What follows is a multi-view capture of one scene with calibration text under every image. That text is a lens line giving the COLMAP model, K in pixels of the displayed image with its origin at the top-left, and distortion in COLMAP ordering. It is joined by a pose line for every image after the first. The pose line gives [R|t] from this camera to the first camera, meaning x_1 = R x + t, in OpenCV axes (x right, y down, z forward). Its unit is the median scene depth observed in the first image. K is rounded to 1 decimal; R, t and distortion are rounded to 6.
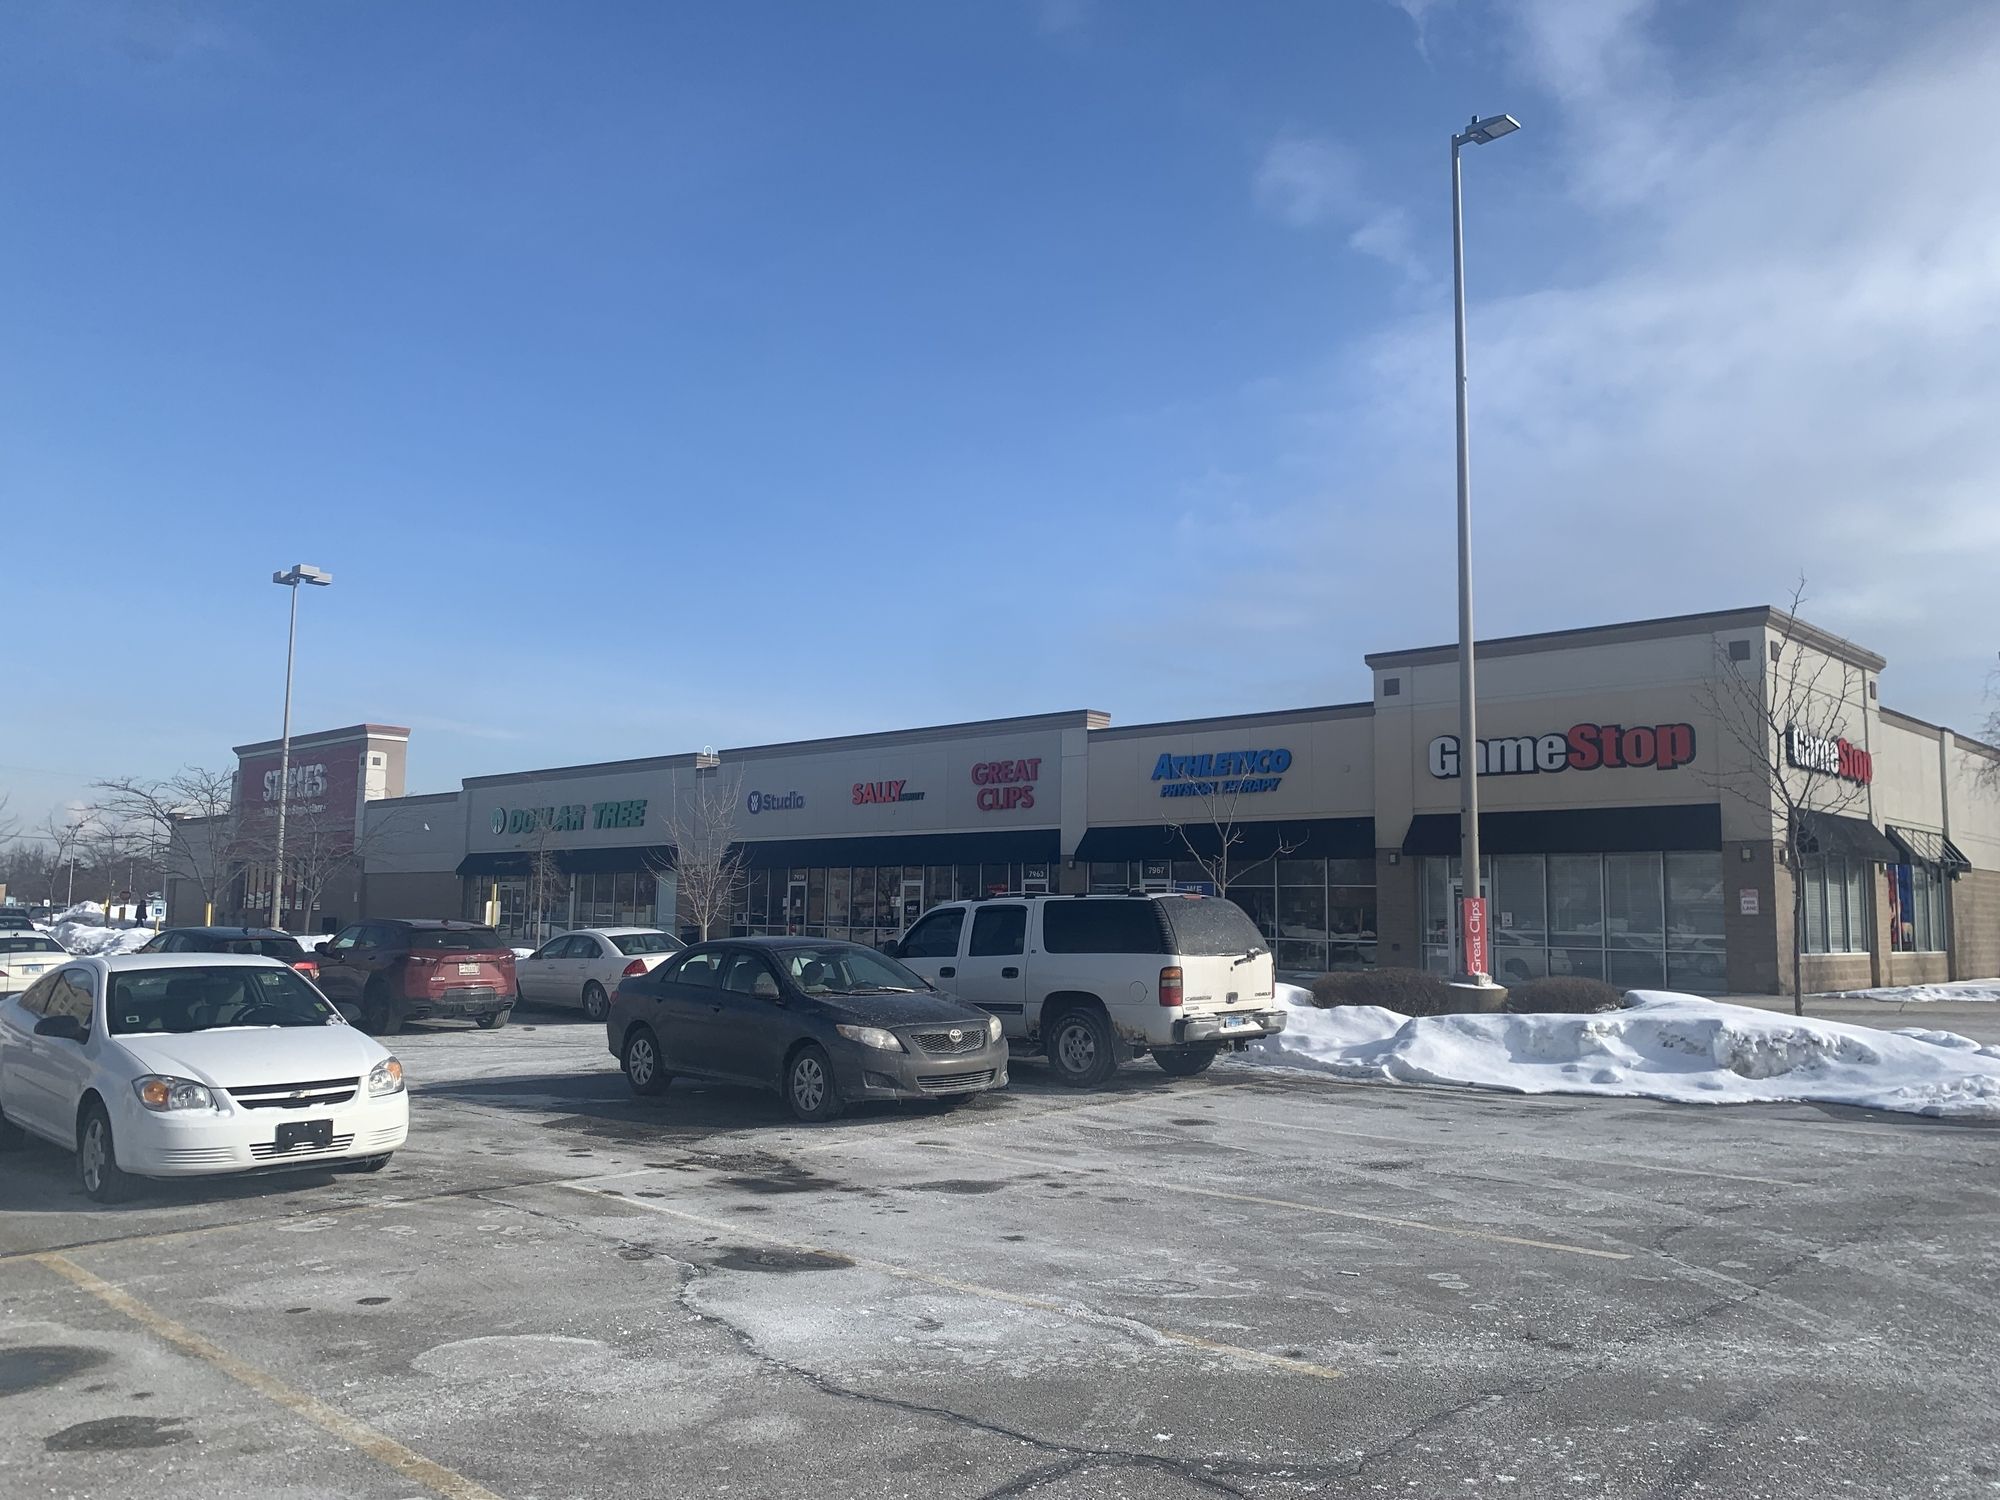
lens RADIAL K [[1520.5, 0, 1000.0], [0, 1520.5, 750.0], [0, 0, 1]] dist [0.116797, -0.248528]
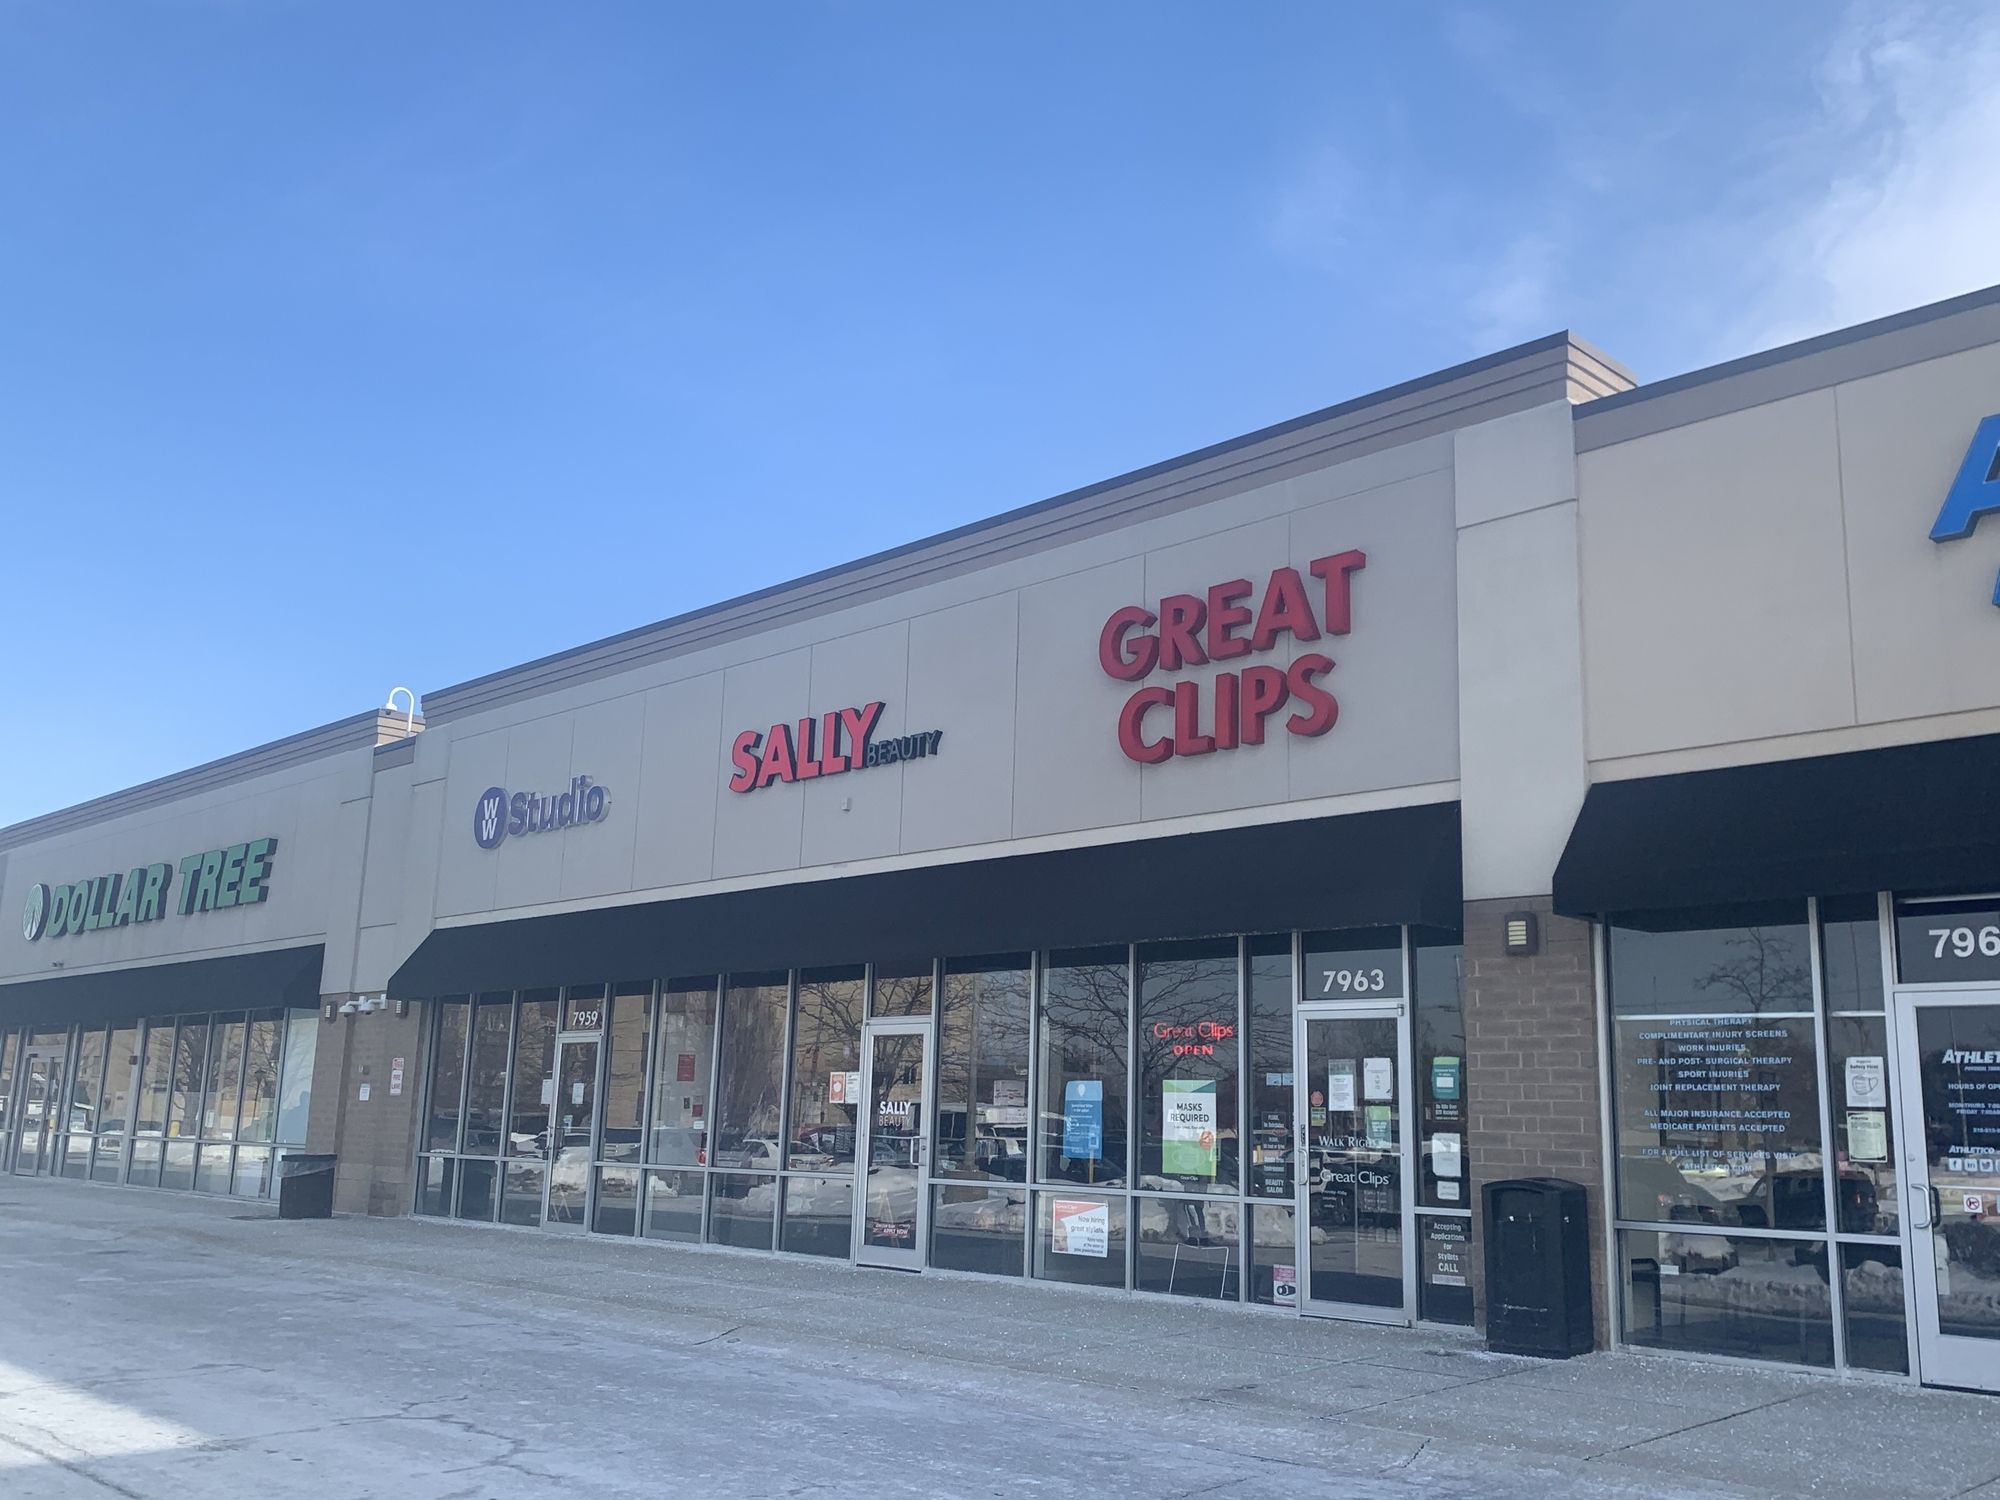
lens RADIAL K [[1840.3, 0, 1016.7], [0, 1840.3, 759.9], [0, 0, 1]] dist [0.107836, -0.257321]
pose [[0.999583, 0.007073, -0.028000, -0.032600], [-0.009594, 0.995808, -0.090965, 0.093177], [0.027239, 0.091196, 0.995460, 0.862205]]
